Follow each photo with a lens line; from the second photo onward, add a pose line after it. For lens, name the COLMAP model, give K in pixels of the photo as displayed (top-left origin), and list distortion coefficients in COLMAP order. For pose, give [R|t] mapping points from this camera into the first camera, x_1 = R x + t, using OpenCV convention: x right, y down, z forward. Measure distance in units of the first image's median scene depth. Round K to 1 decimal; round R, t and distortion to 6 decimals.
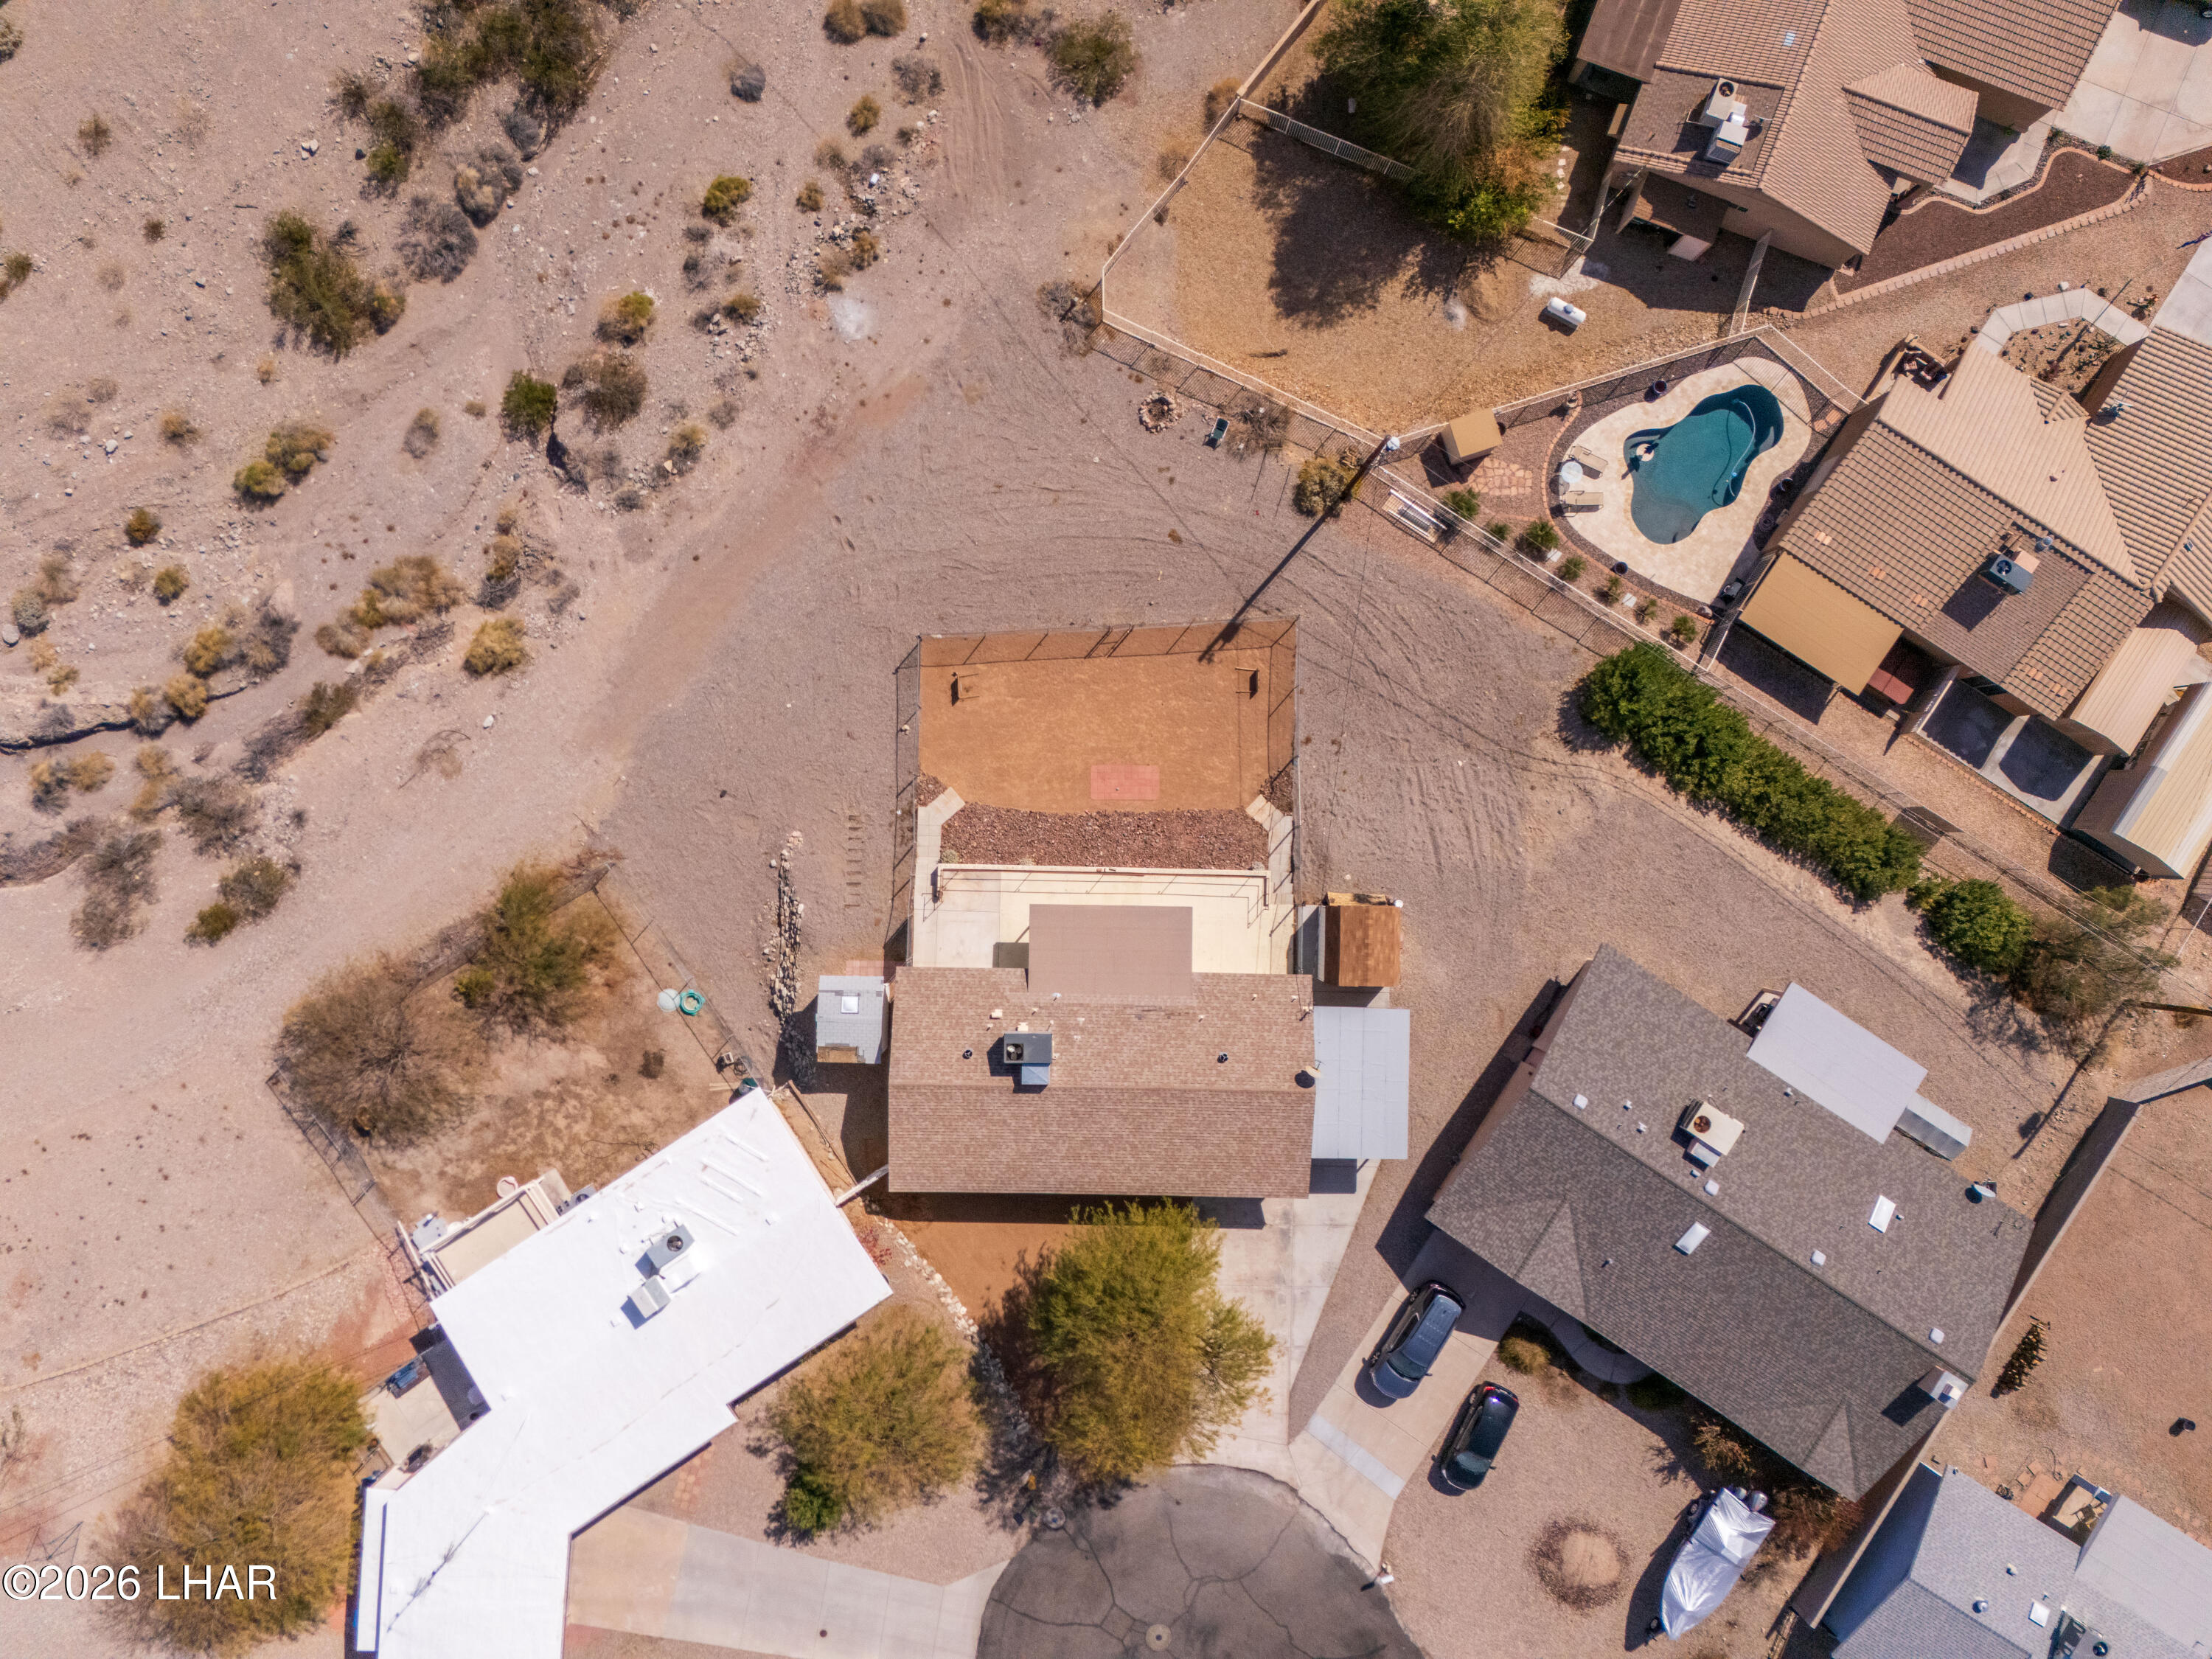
lens RADIAL K [[1605.0, 0, 1100.3], [0, 1605.0, 842.0], [0, 0, 1]] dist [0.089052, -0.088792]
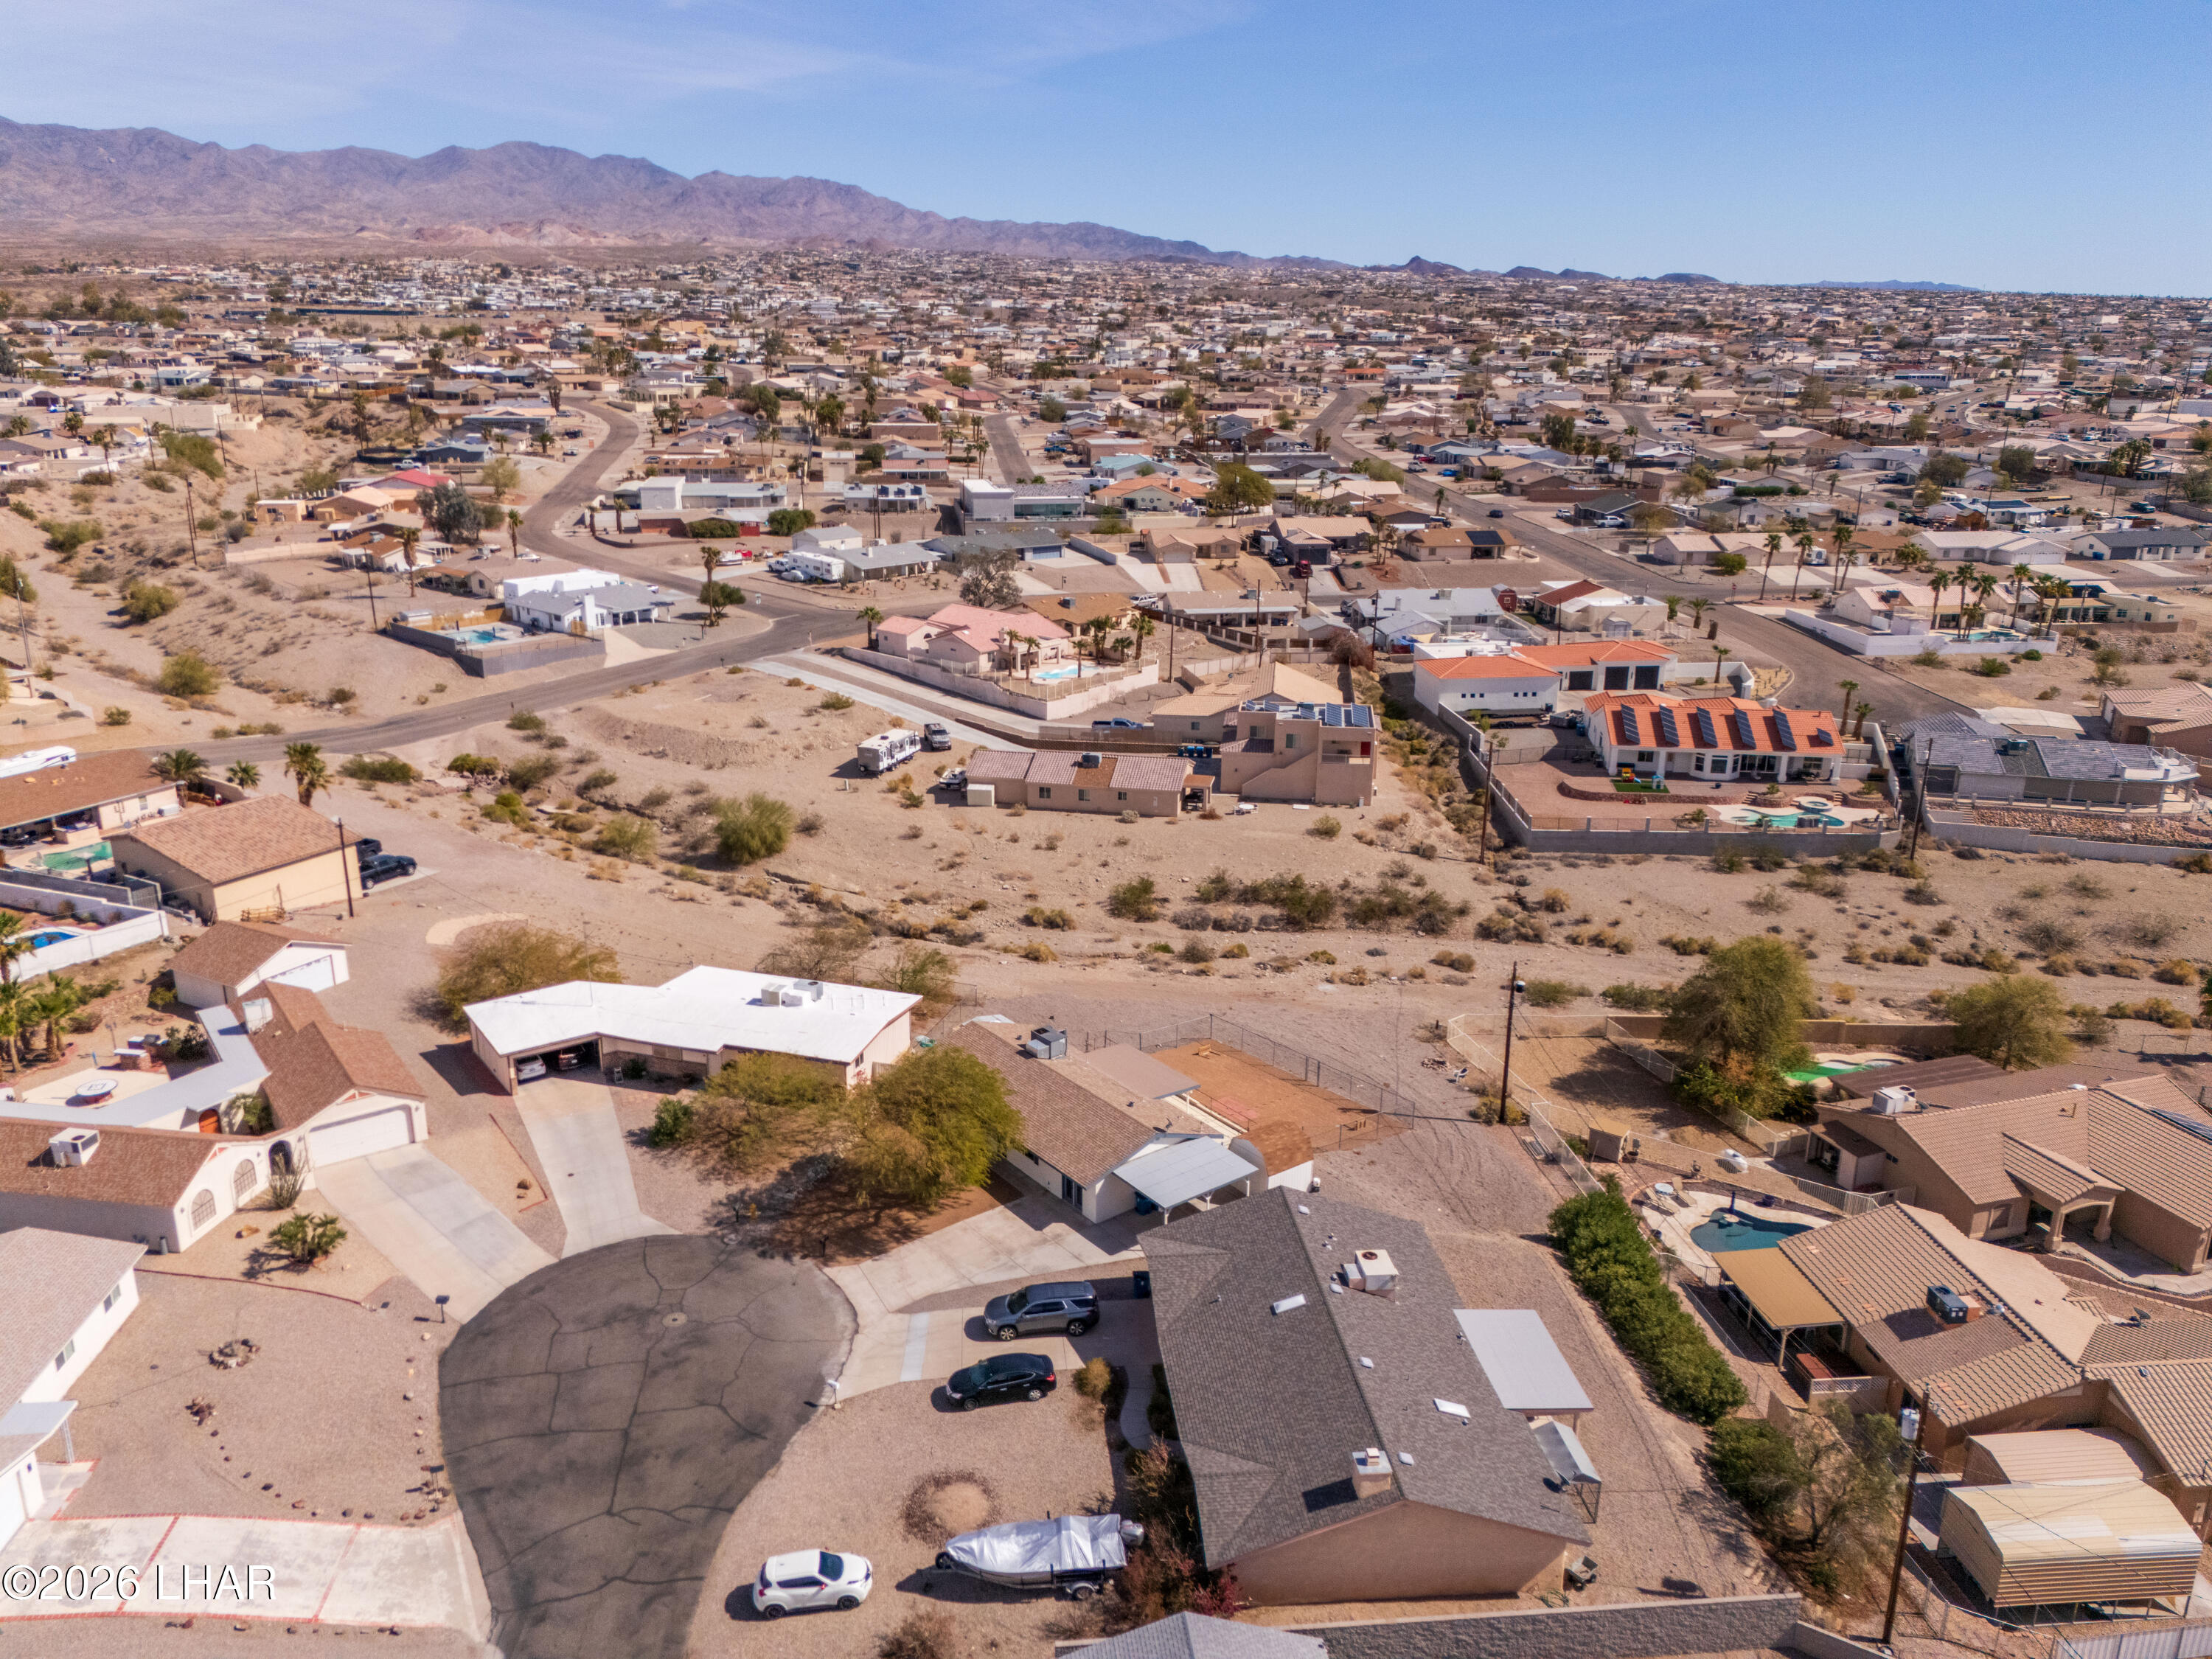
lens RADIAL K [[1605.0, 0, 1100.3], [0, 1605.0, 842.0], [0, 0, 1]] dist [0.089052, -0.088792]
pose [[0.626469, 0.223809, -0.746623, 0.914304], [-0.779327, 0.196577, -0.594984, 0.822120], [0.013606, 0.954603, 0.297569, 0.376810]]
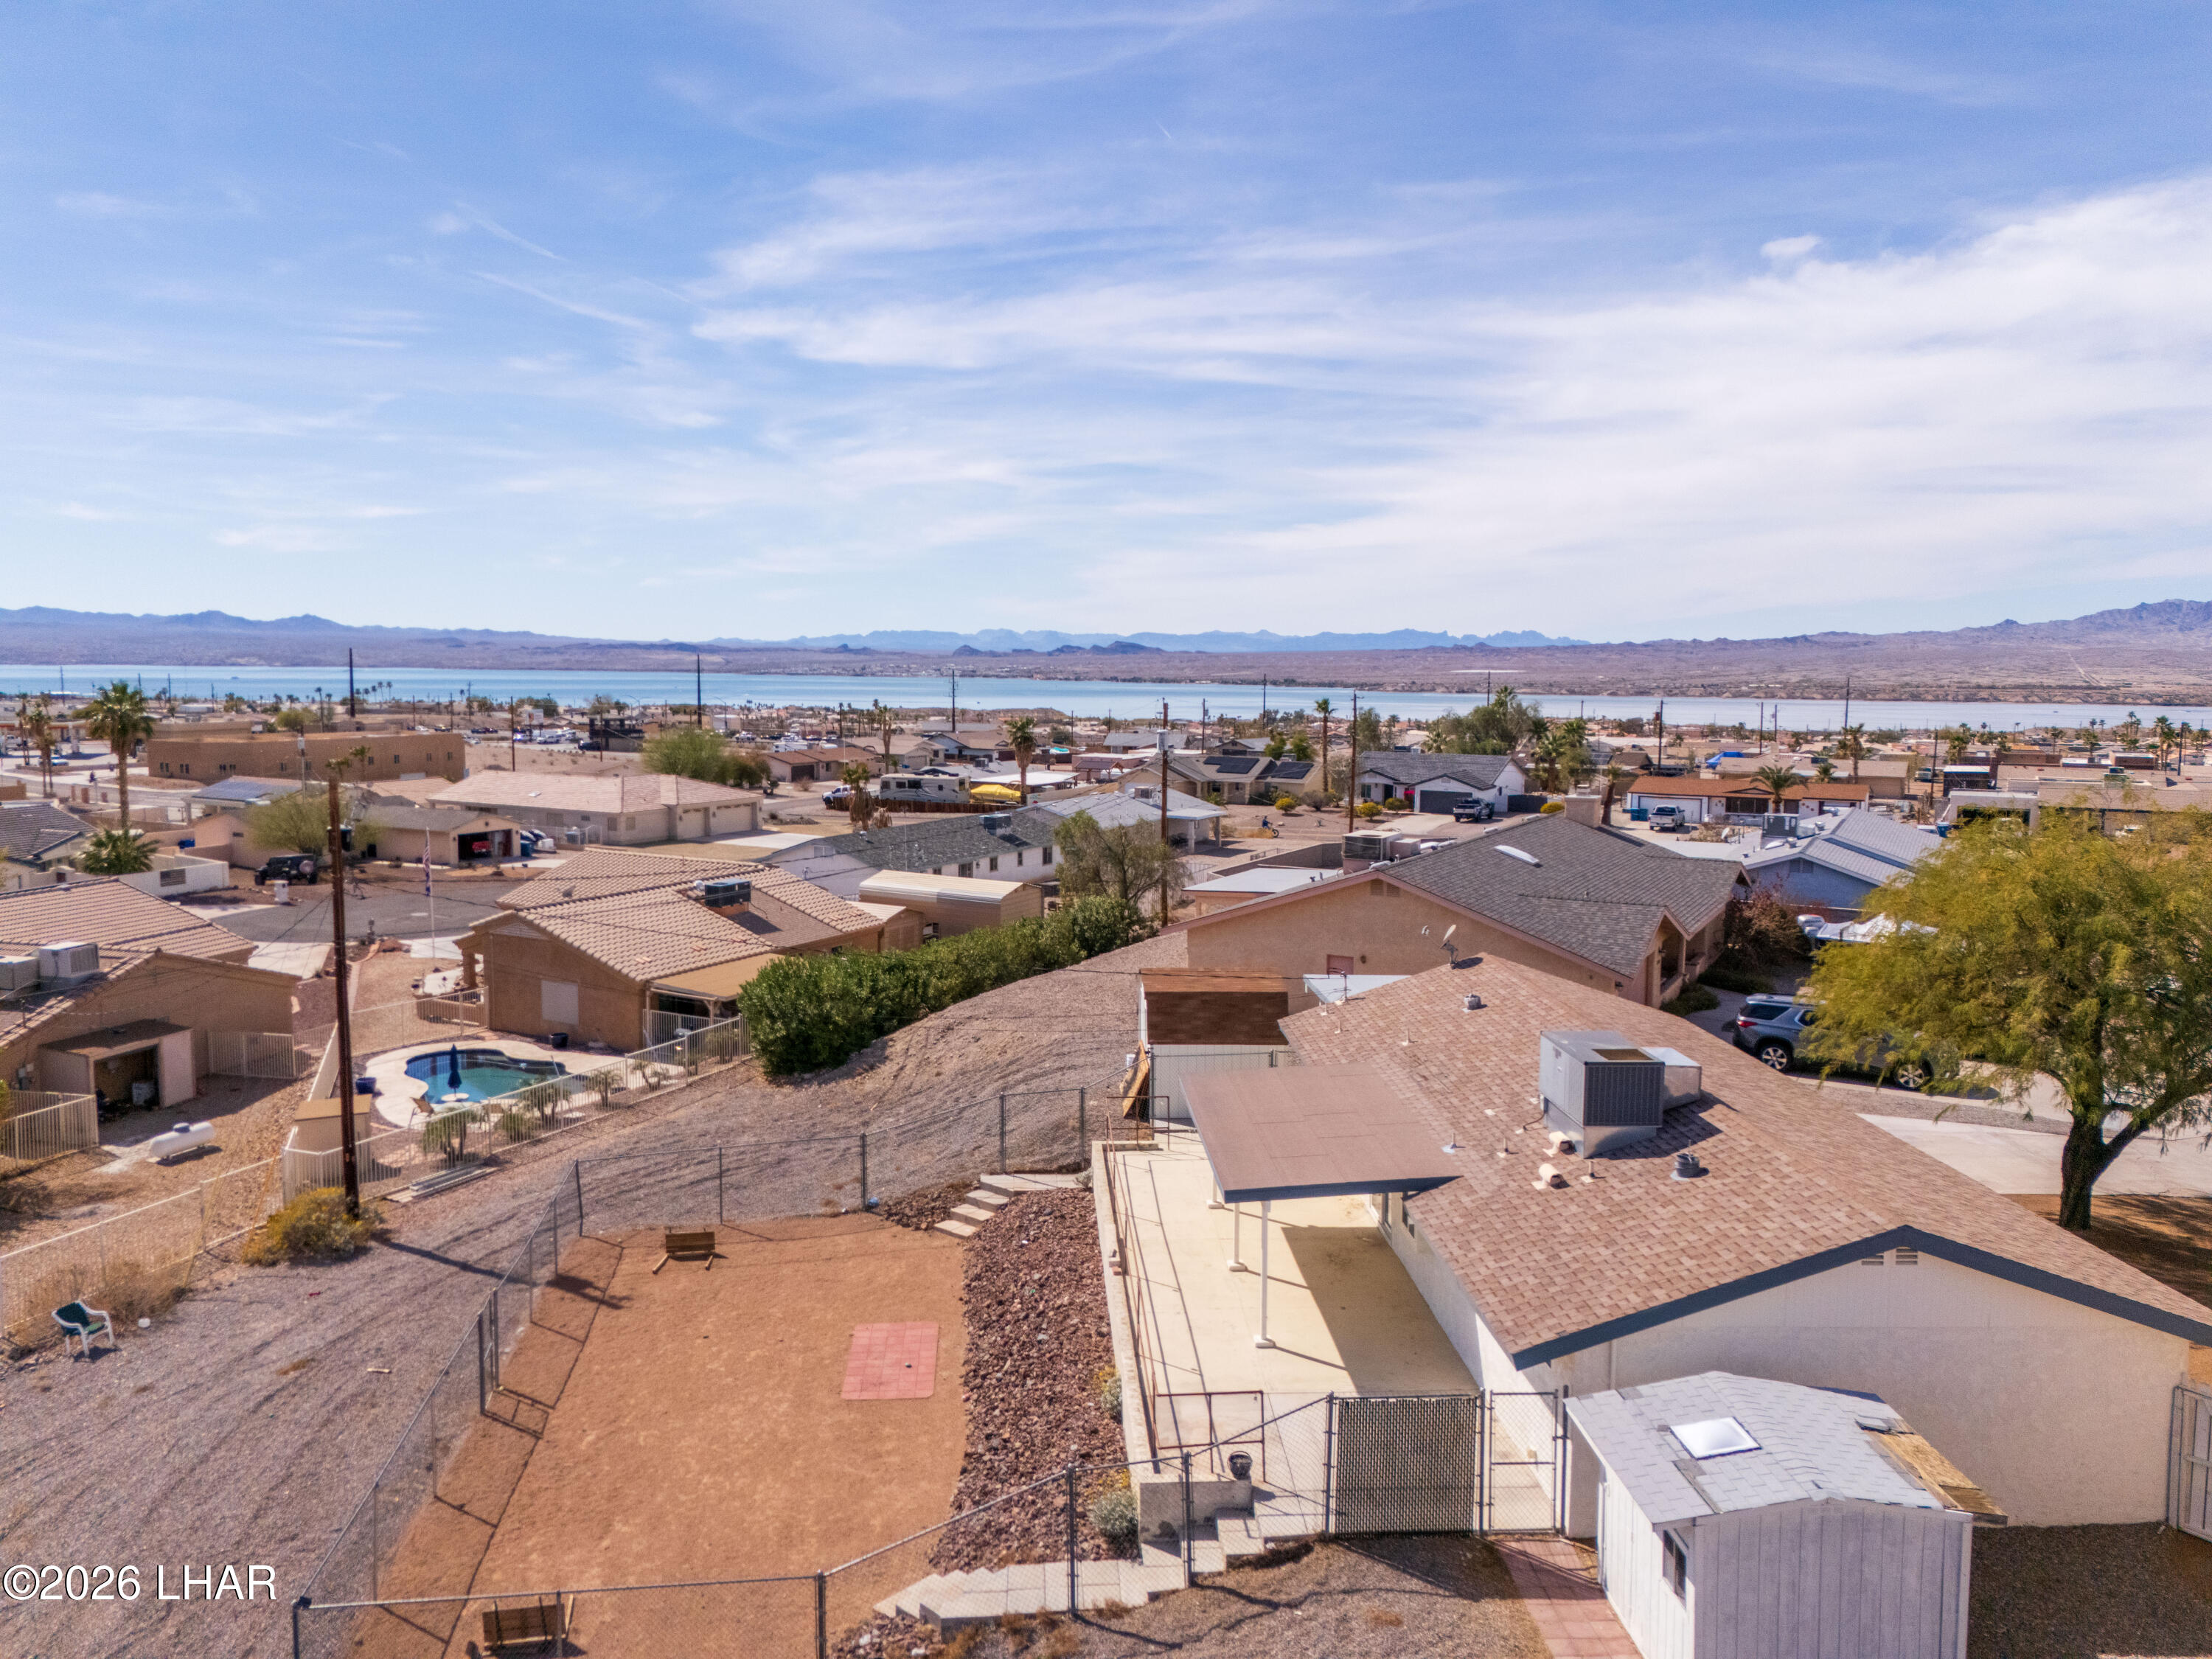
lens RADIAL K [[1610.4, 0, 1100.0], [0, 1610.4, 845.5], [0, 0, 1]] dist [0.085148, -0.076894]
pose [[-0.069208, -0.137985, 0.988013, -0.369929], [0.997442, 0.008191, 0.071013, -0.015464], [-0.017891, 0.990400, 0.137065, 0.820179]]
